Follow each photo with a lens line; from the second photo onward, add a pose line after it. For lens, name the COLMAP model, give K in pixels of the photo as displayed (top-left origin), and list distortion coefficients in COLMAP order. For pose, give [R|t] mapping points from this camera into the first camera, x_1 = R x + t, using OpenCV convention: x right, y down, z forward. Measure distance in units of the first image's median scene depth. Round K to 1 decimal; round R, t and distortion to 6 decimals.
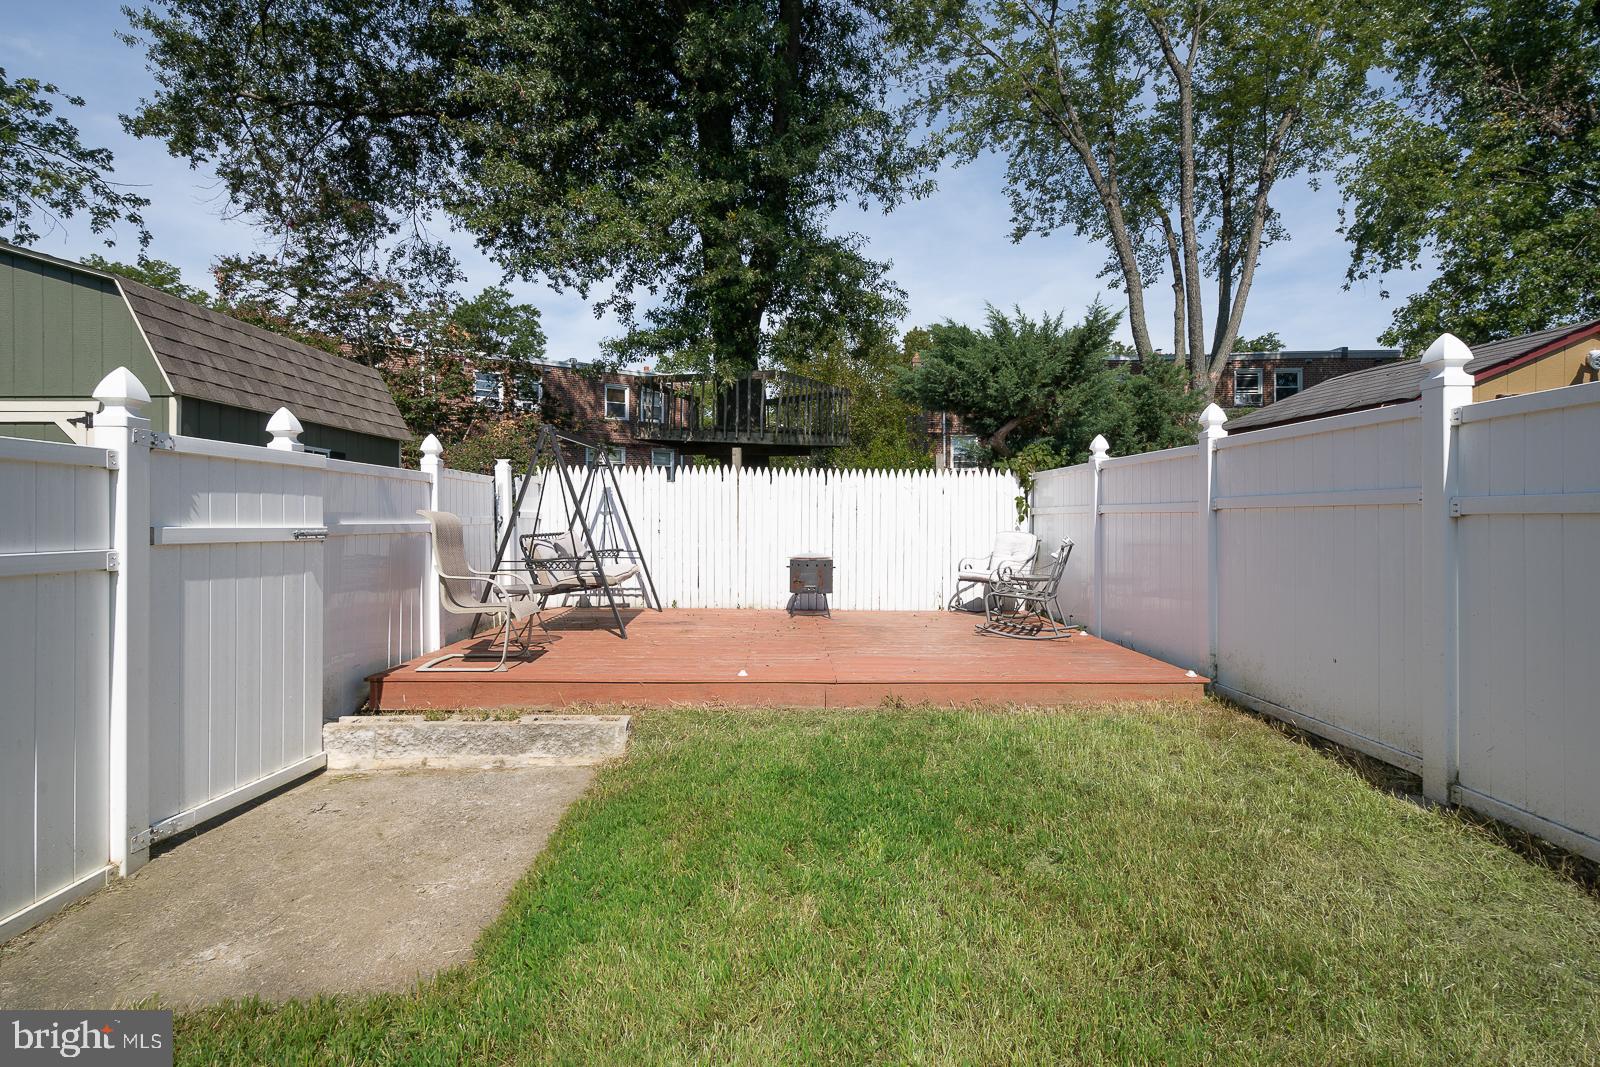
lens RADIAL K [[791.2, 0, 822.3], [0, 791.2, 511.2], [0, 0, 1]] dist [0.020825, 0.000174]
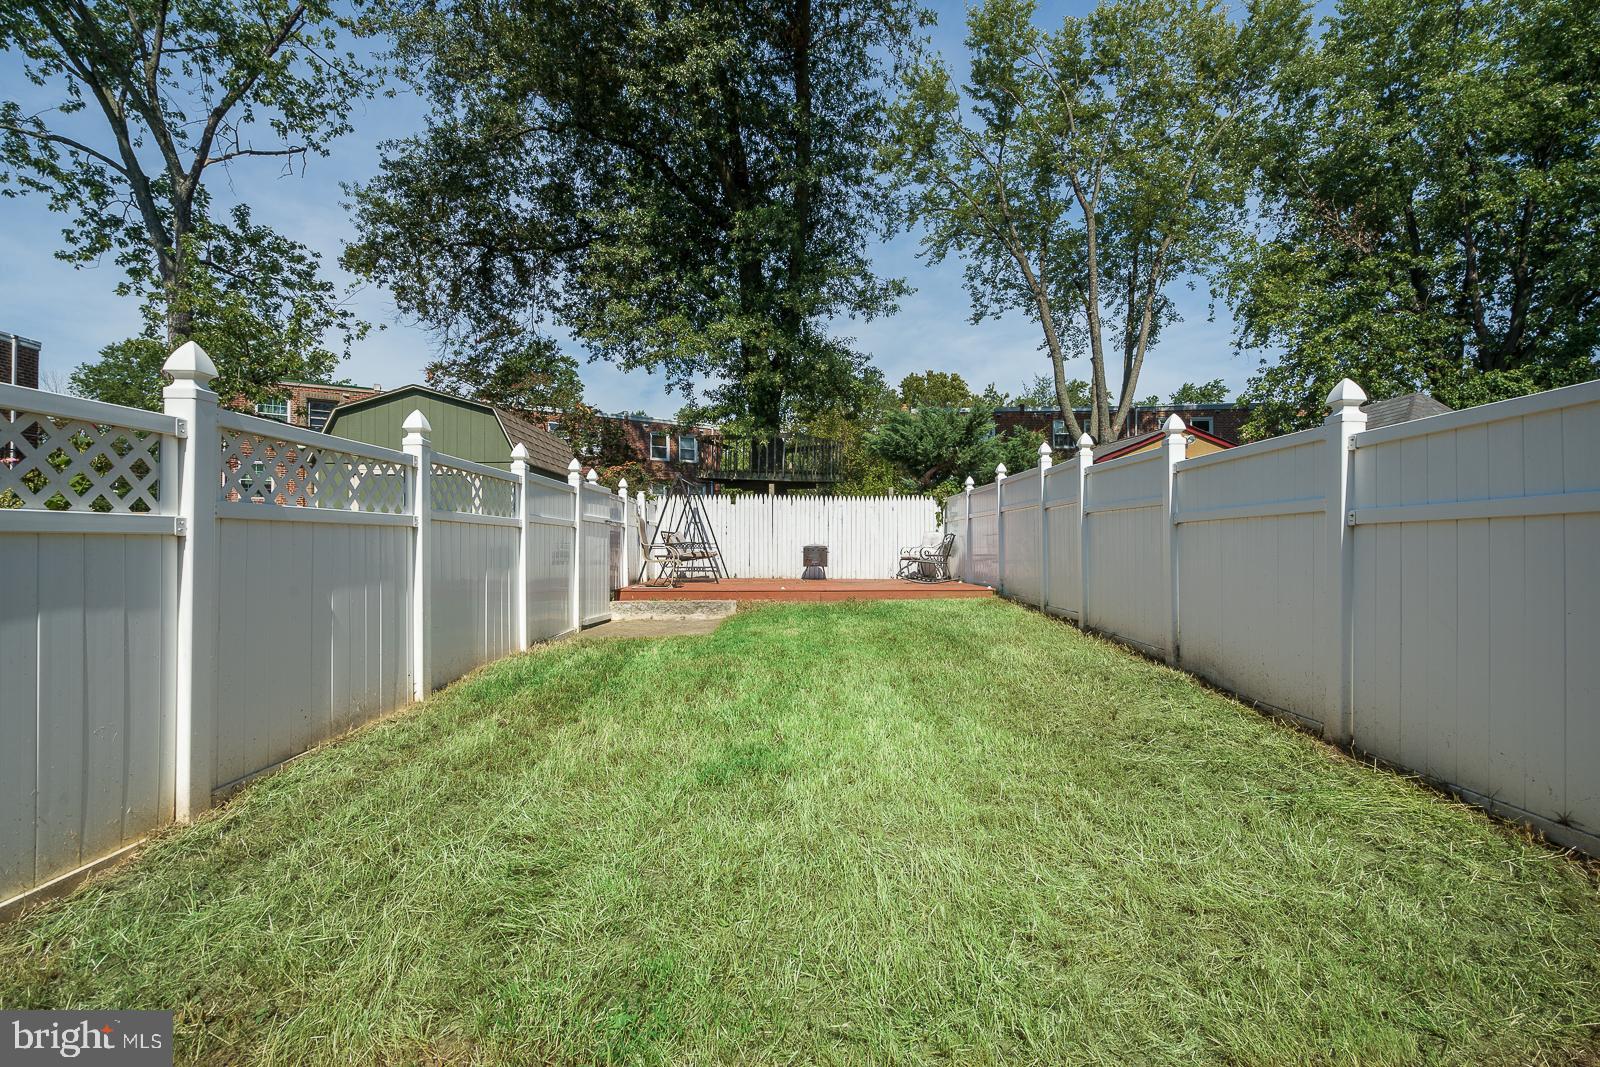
lens RADIAL K [[768.1, 0, 794.6], [0, 768.1, 518.9], [0, 0, 1]] dist [-0.005466, 0.000376]
pose [[0.998888, -0.003557, -0.047006, 0.011100], [0.002085, 0.999506, -0.031346, 0.028288], [0.047095, 0.031213, 0.998403, -0.390086]]
